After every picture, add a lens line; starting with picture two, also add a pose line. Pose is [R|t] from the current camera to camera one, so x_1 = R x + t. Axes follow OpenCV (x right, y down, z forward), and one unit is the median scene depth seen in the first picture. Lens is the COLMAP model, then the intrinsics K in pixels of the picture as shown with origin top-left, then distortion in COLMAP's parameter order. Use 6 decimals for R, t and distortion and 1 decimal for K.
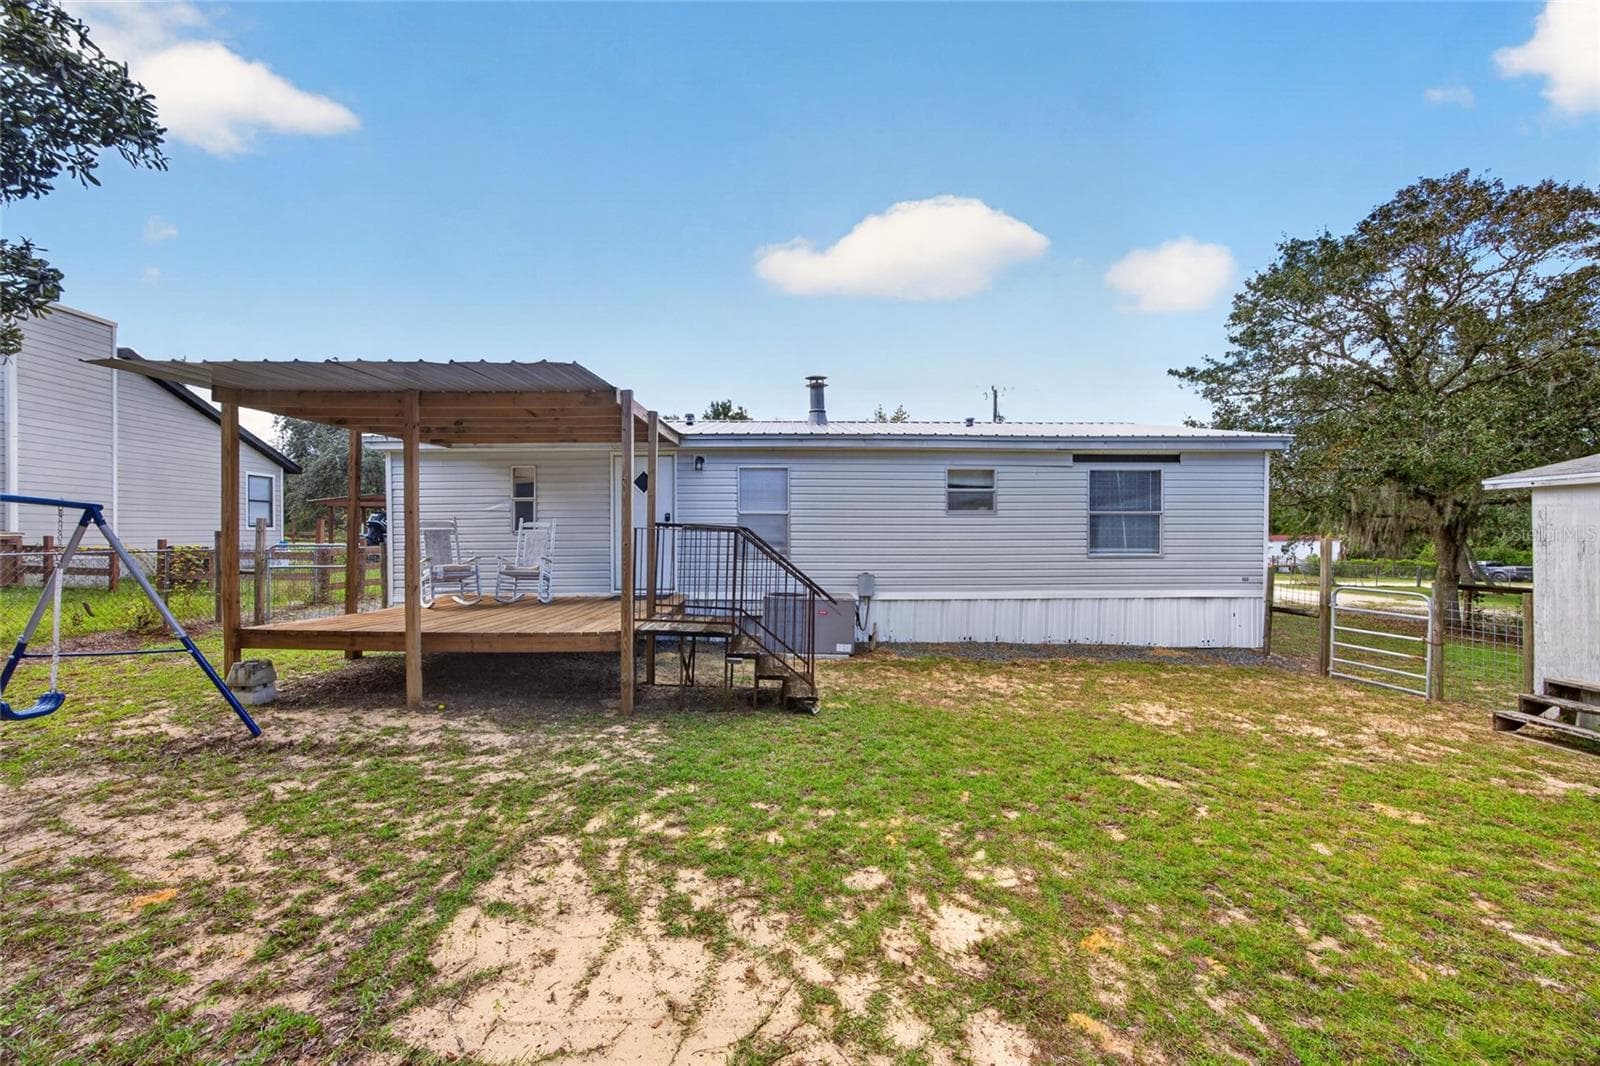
lens RADIAL K [[604.3, 0, 797.6], [0, 604.3, 536.4], [0, 0, 1]] dist [-0.013237, 0.003295]
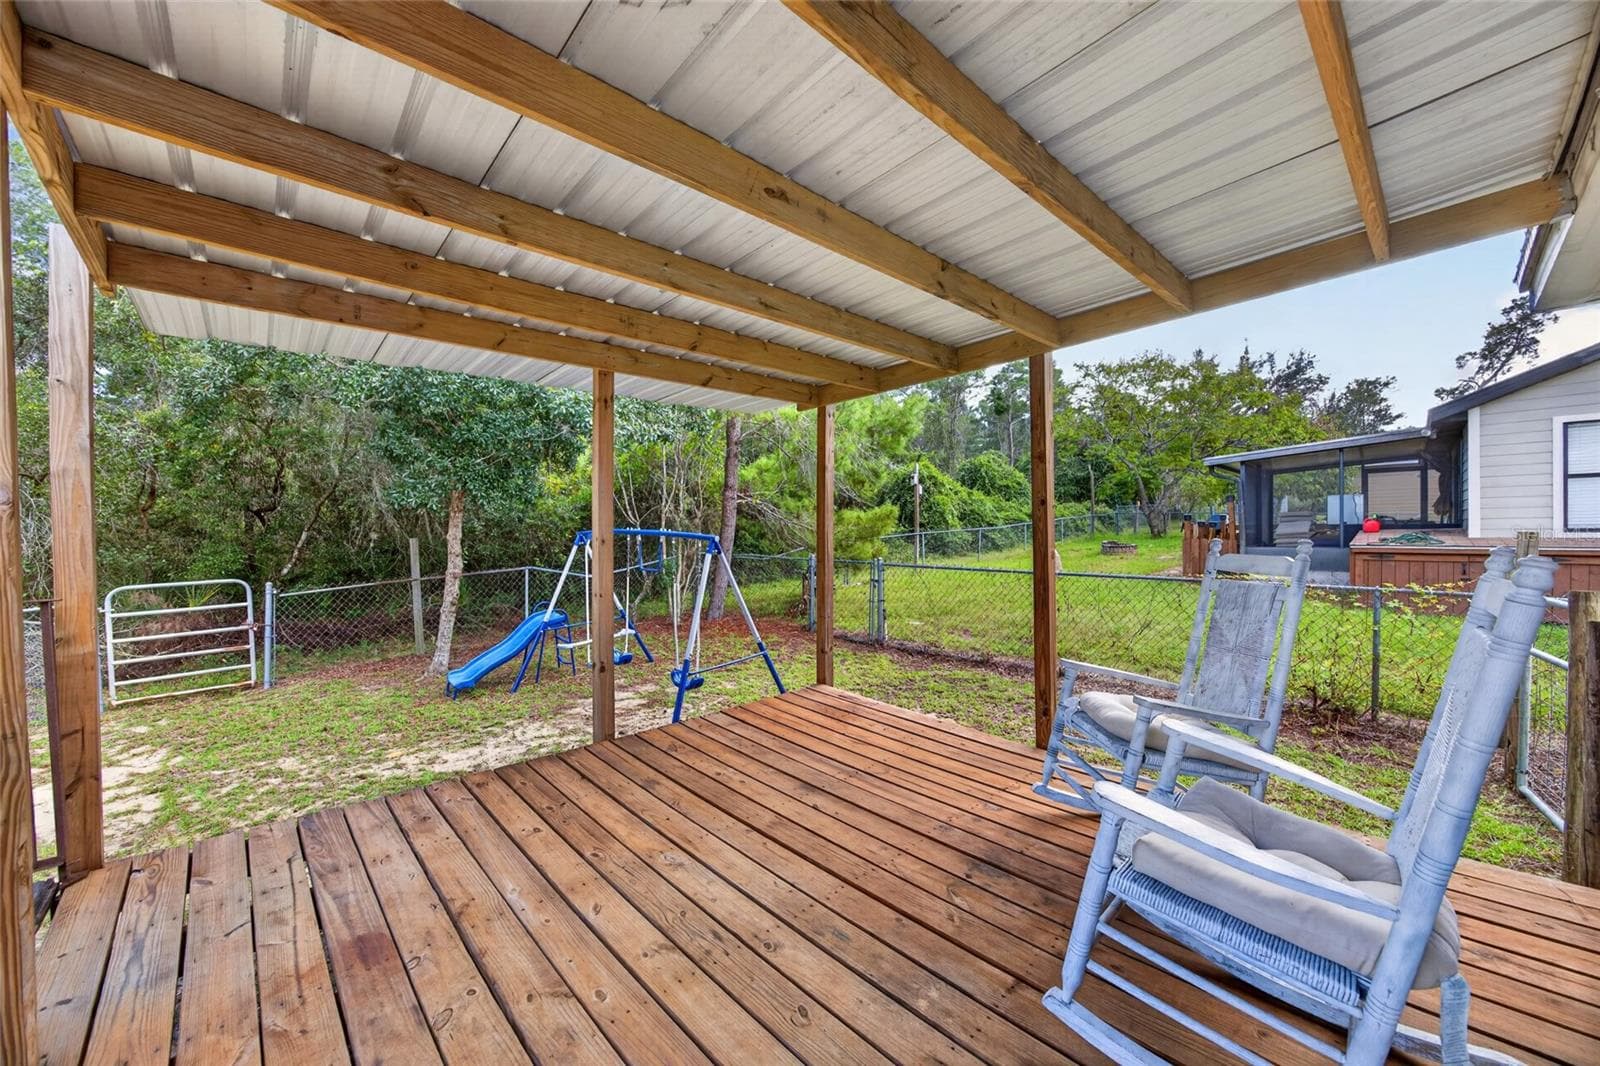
lens RADIAL K [[604.3, 0, 795.1], [0, 604.3, 539.3], [0, 0, 1]] dist [-0.013237, 0.003295]
pose [[-0.756811, 0.009704, -0.653562, -0.403141], [0.007071, 0.999953, 0.006659, -0.038516], [0.653596, 0.000419, -0.756844, 1.641076]]
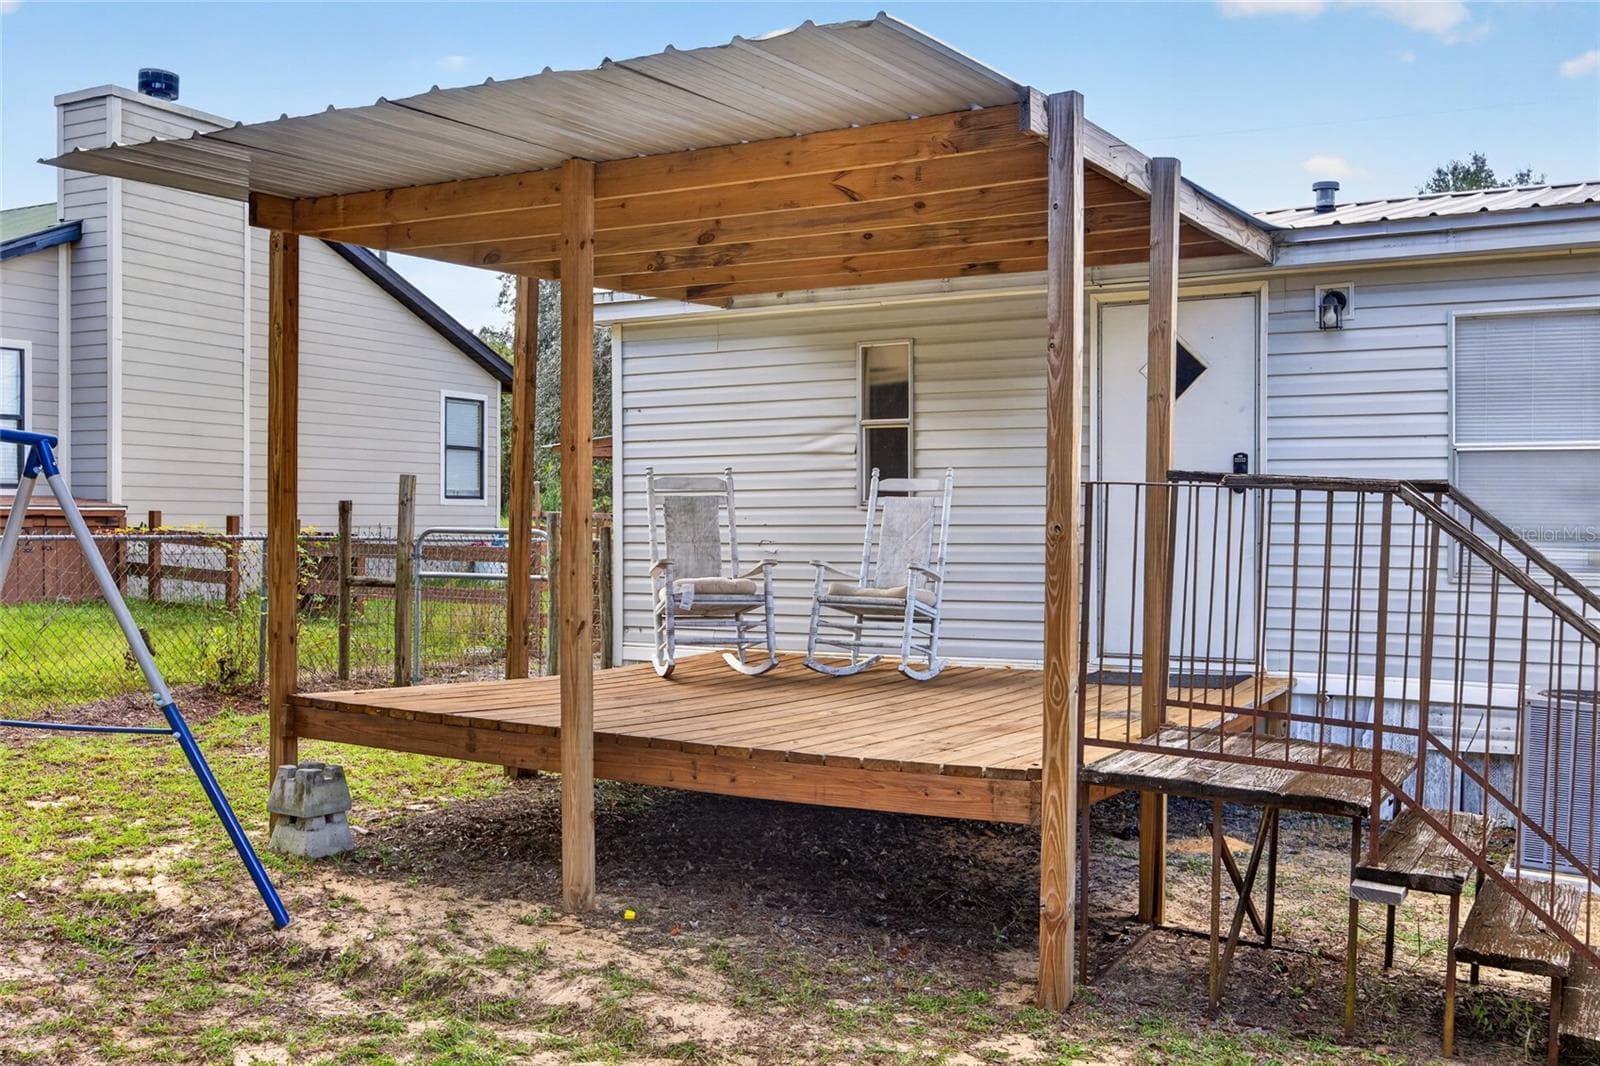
lens RADIAL K [[1533.2, 0, 796.8], [0, 1533.2, 523.5], [0, 0, 1]] dist [-0.014810, 0.000000]
pose [[0.862631, 0.007682, -0.505776, 0.035971], [-0.008258, 0.999965, 0.001104, 0.009978], [0.505766, 0.003224, 0.862664, 0.130189]]
